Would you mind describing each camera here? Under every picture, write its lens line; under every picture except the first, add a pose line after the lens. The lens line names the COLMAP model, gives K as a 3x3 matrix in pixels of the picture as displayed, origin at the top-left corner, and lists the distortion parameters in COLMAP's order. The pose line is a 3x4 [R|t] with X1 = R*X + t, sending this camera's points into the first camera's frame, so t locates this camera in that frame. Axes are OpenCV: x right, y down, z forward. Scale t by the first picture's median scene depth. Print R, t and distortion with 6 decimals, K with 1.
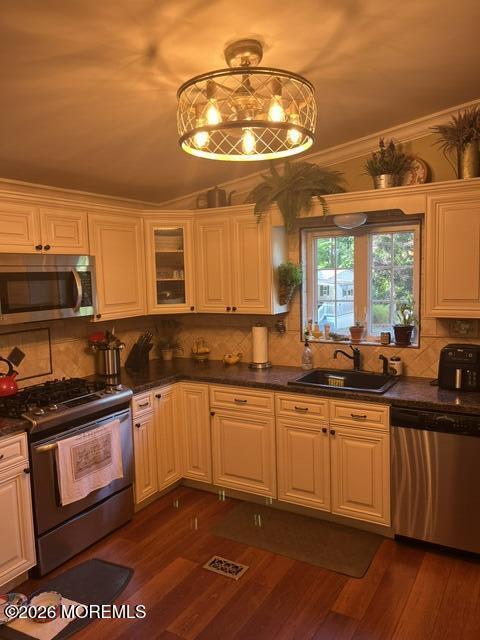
lens RADIAL K [[489.0, 0, 240.3], [0, 489.0, 317.6], [0, 0, 1]] dist [0.053619, -0.069507]
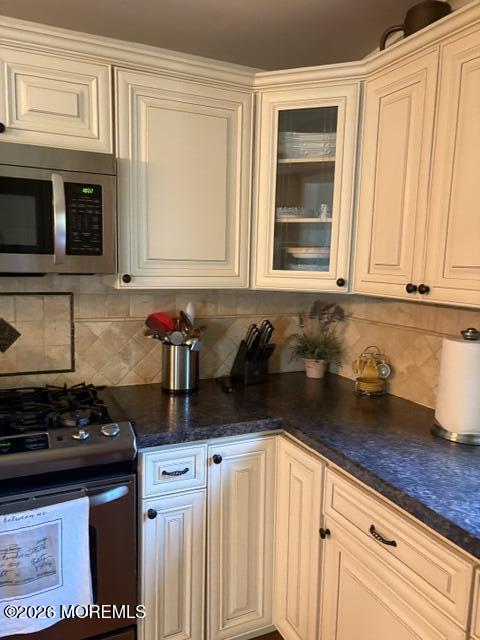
lens RADIAL K [[489.0, 0, 235.5], [0, 489.0, 320.4], [0, 0, 1]] dist [0.053619, -0.069507]
pose [[0.817562, 0.118054, -0.563610, 0.099672], [-0.100025, 0.992995, 0.062900, -0.003021], [0.567087, 0.004950, 0.823643, 0.630588]]
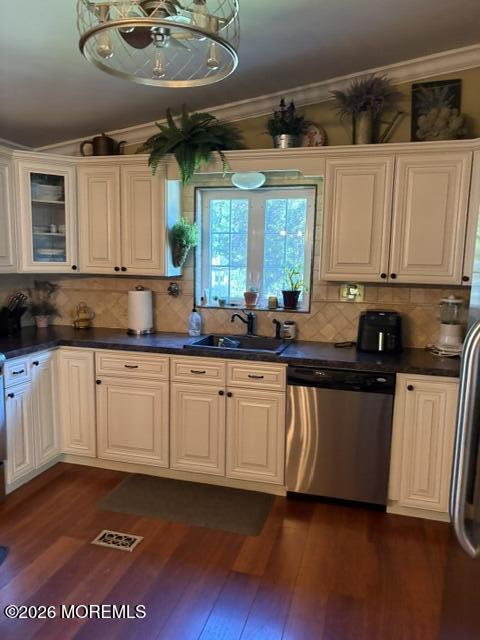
lens RADIAL K [[489.0, 0, 240.7], [0, 489.0, 320.1], [0, 0, 1]] dist [0.053619, -0.069507]
pose [[0.963871, 0.011687, 0.266111, -0.048291], [-0.019432, 0.999460, 0.026489, 0.053458], [-0.265658, -0.030703, 0.963578, 0.050252]]
